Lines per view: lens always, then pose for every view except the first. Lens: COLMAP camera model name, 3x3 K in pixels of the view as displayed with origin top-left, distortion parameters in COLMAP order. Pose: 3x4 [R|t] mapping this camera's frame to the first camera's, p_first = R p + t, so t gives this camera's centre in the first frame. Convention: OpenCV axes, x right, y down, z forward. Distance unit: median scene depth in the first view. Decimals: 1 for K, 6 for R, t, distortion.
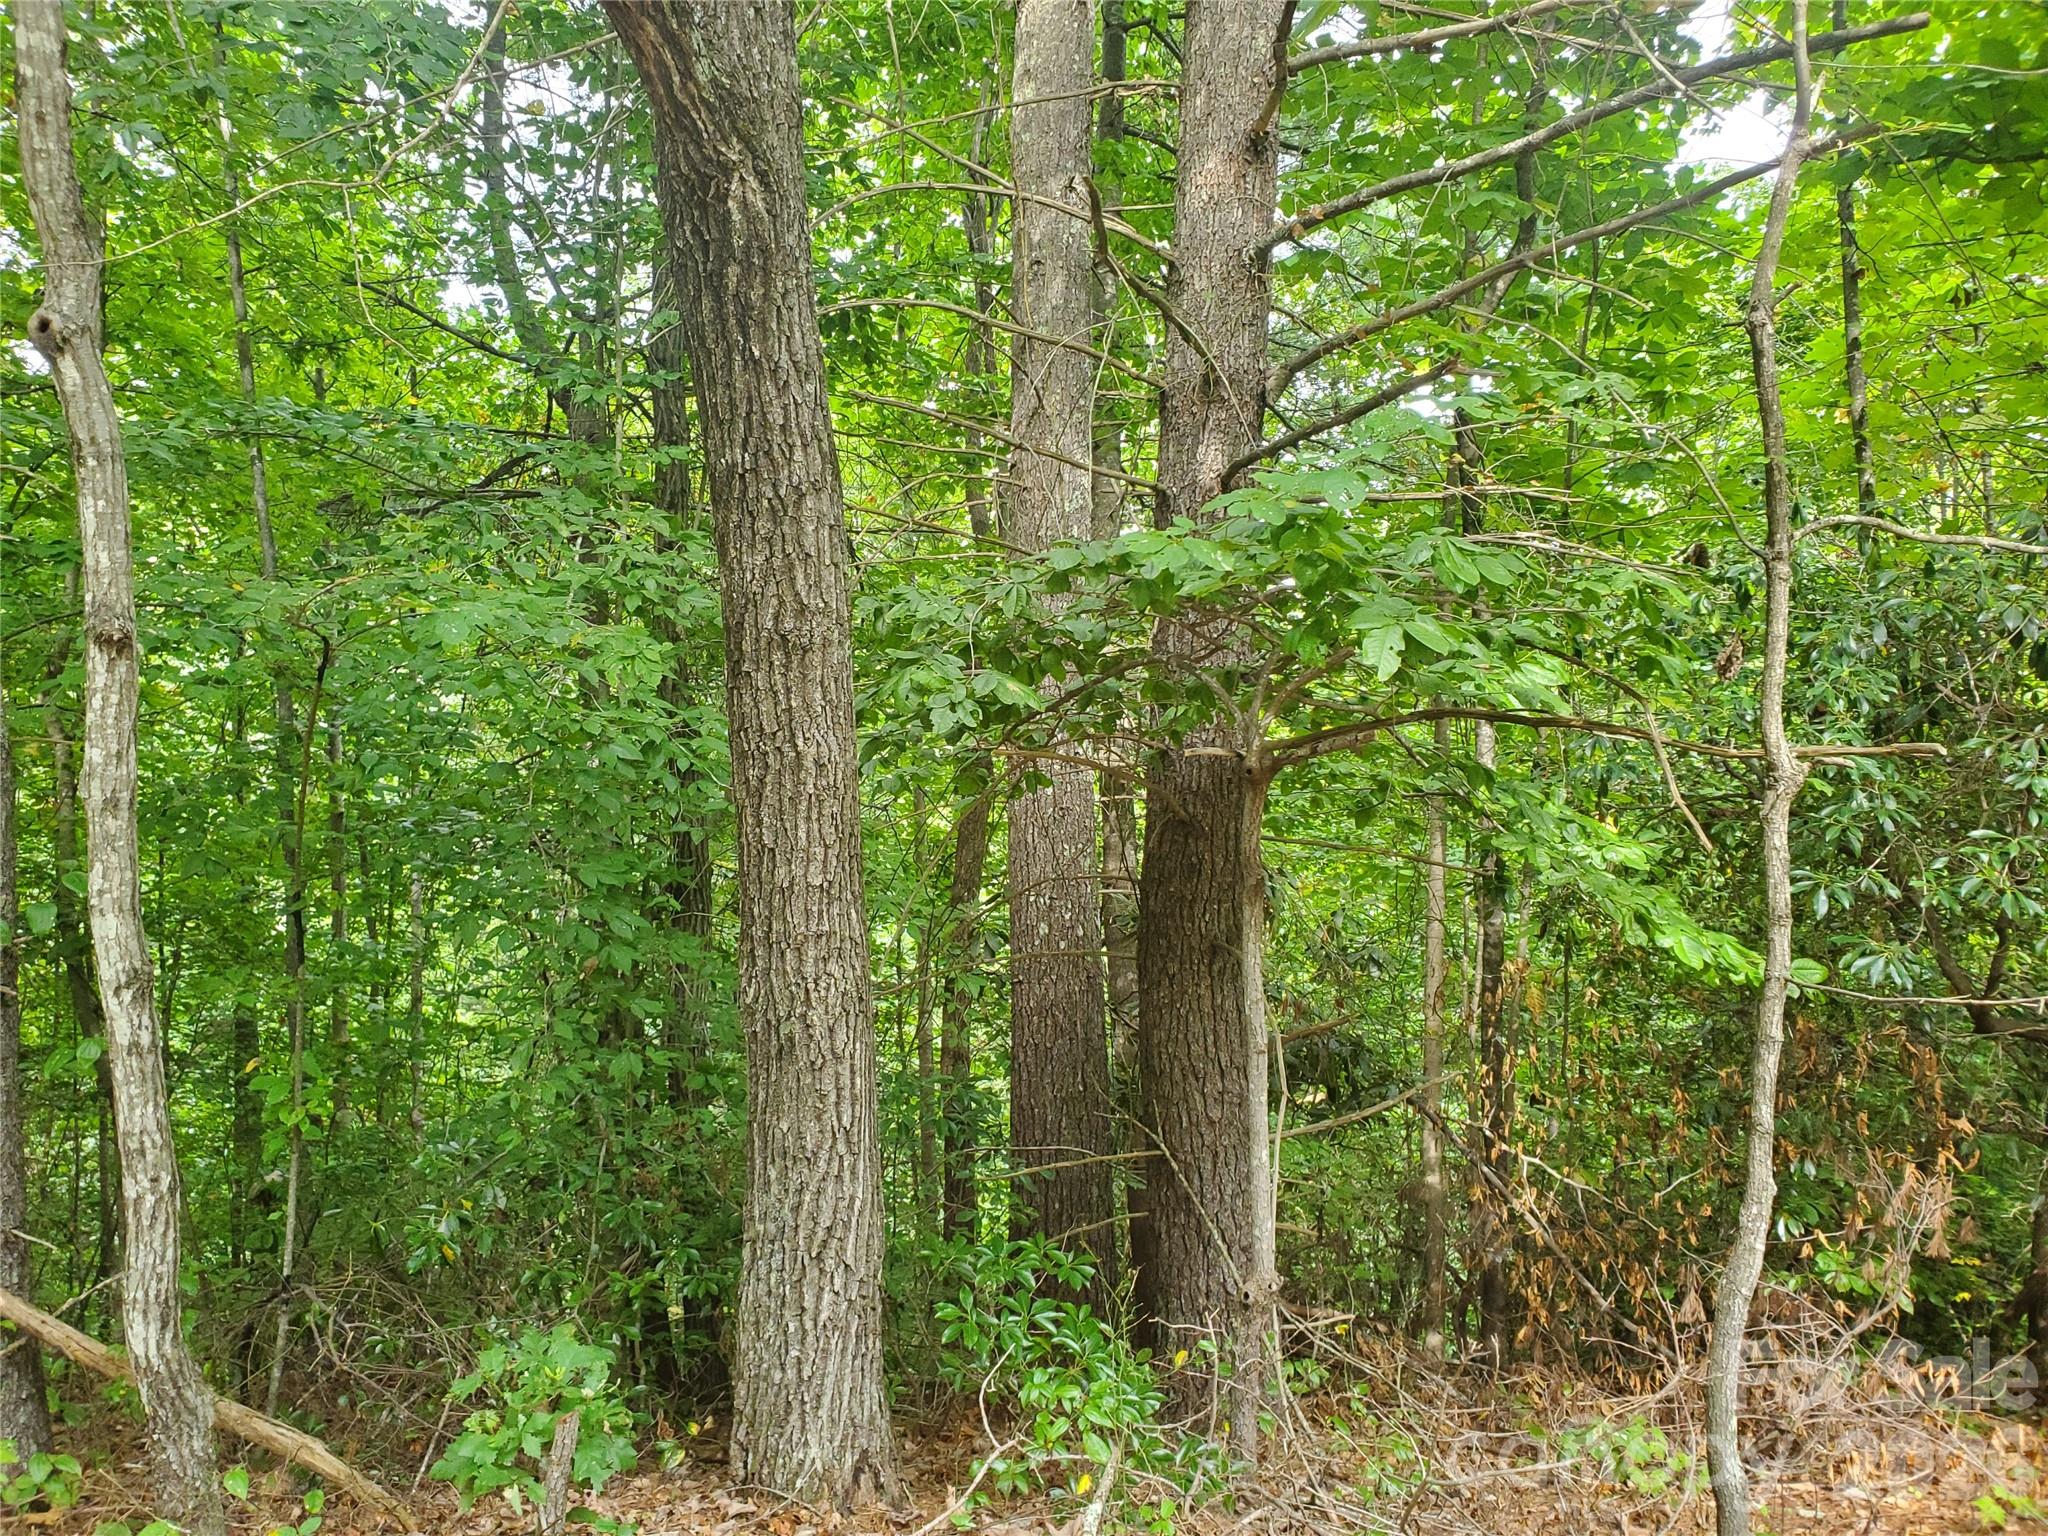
lens RADIAL K [[1593.2, 0, 1024.0], [0, 1593.2, 768.0], [0, 0, 1]] dist [0.080732, -0.109258]
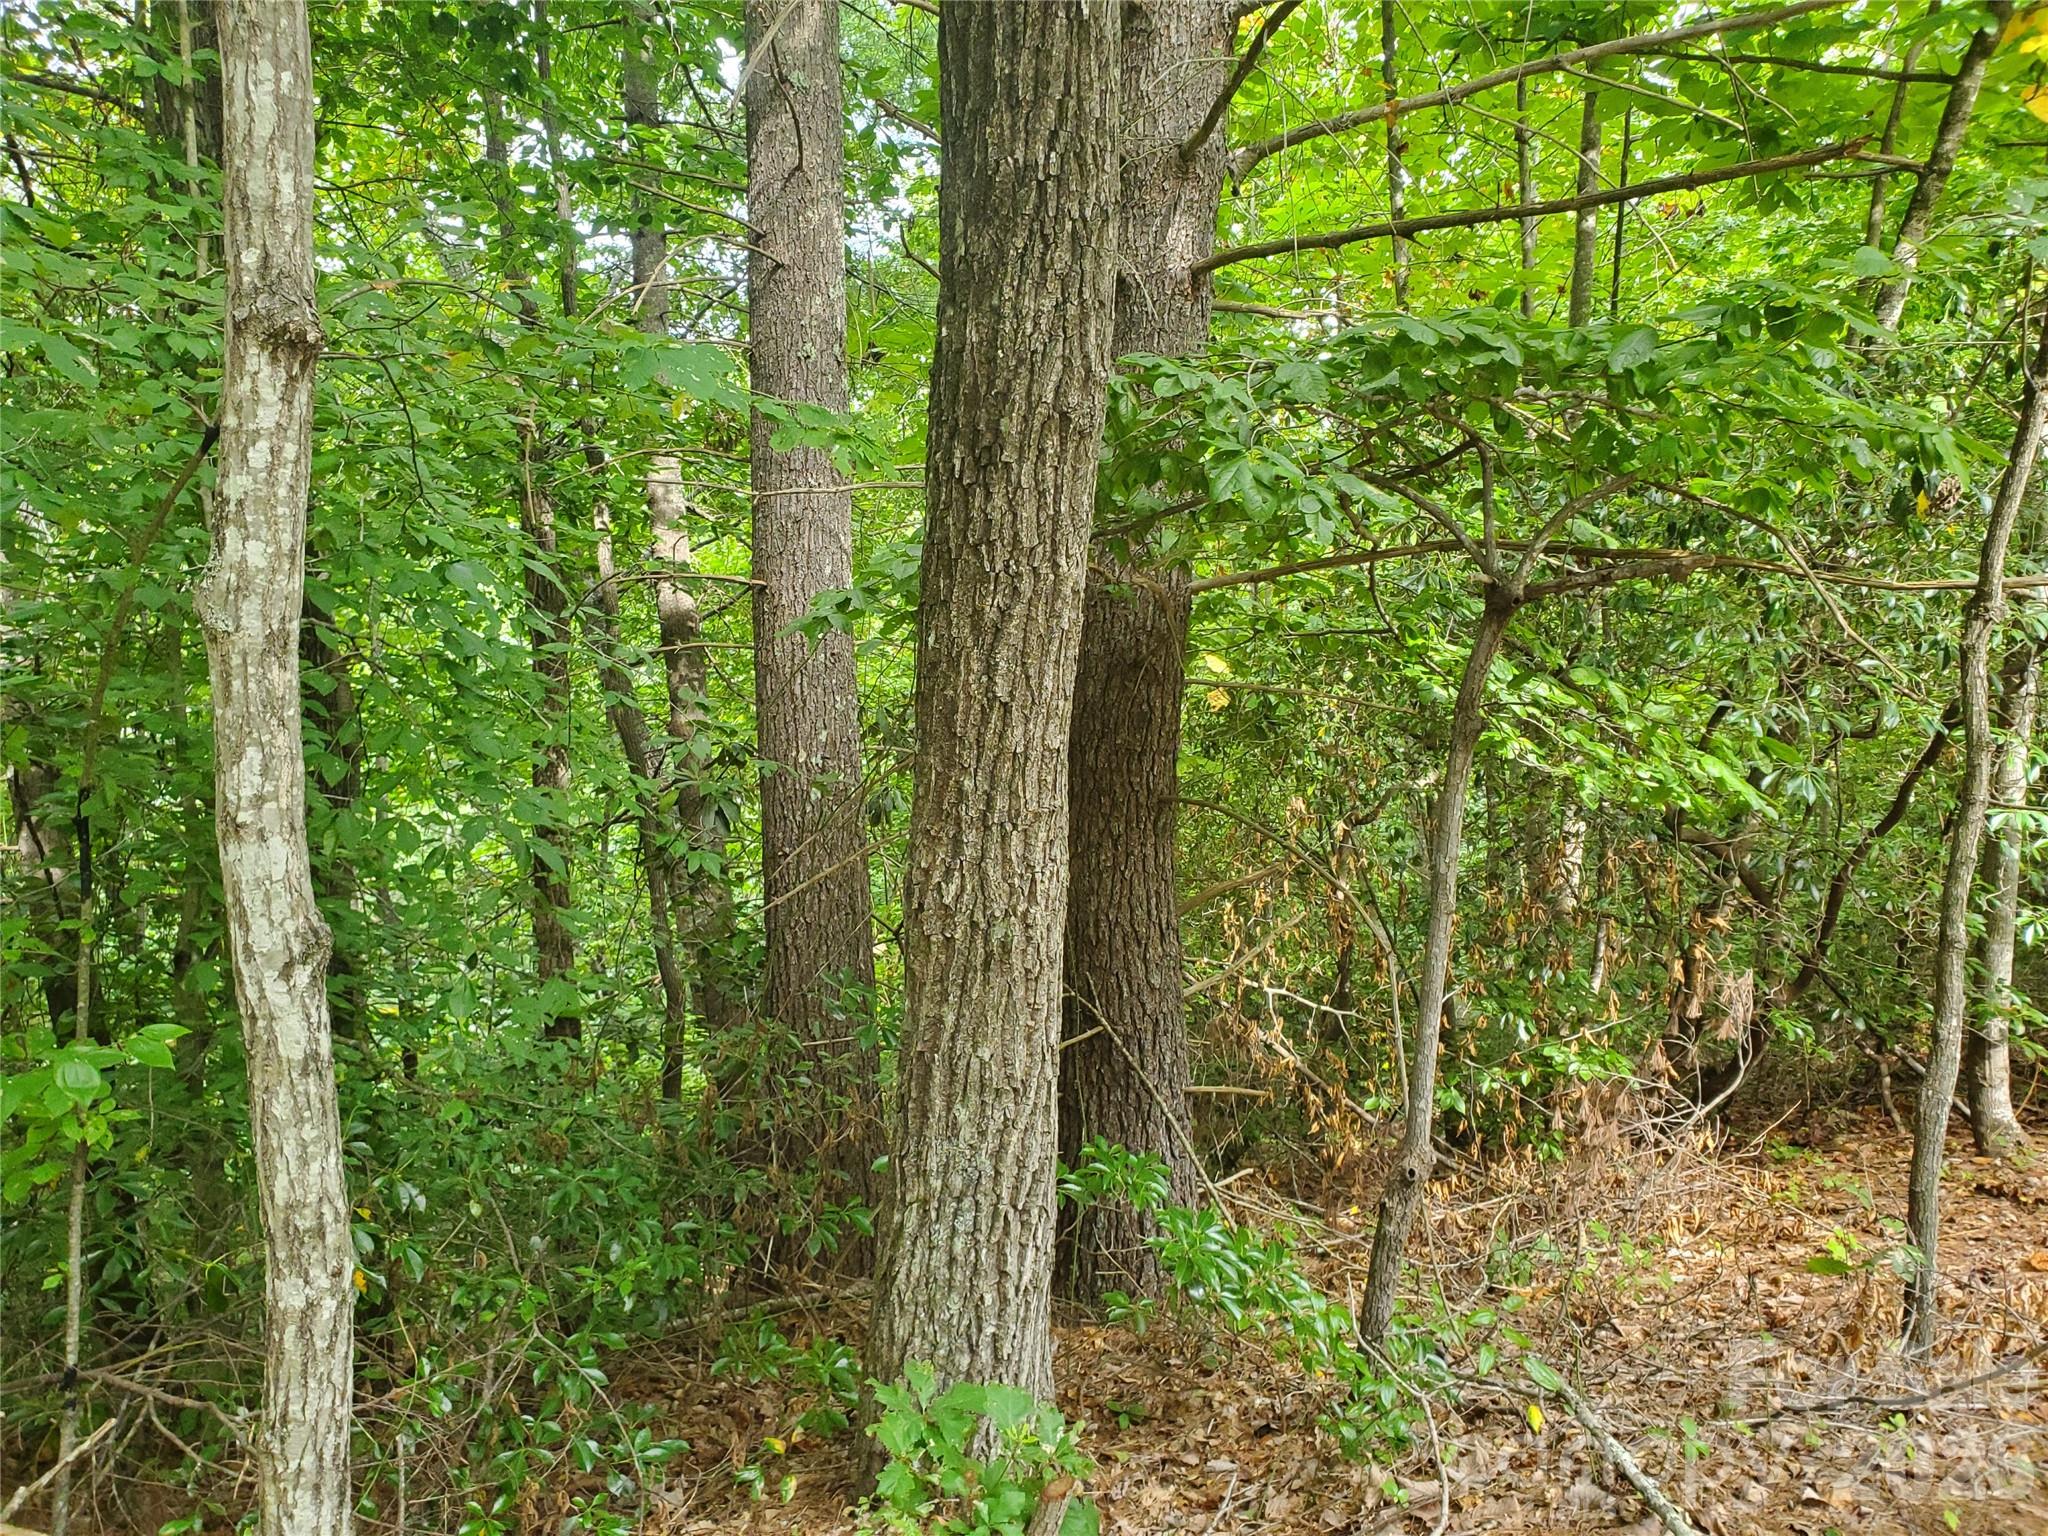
lens RADIAL K [[1561.4, 0, 1026.0], [0, 1561.4, 780.4], [0, 0, 1]] dist [0.160097, -0.232254]
pose [[0.907923, -0.047497, 0.416438, -0.462037], [0.006034, 0.994937, 0.100321, 0.012838], [-0.419094, -0.088571, 0.903612, 0.316173]]
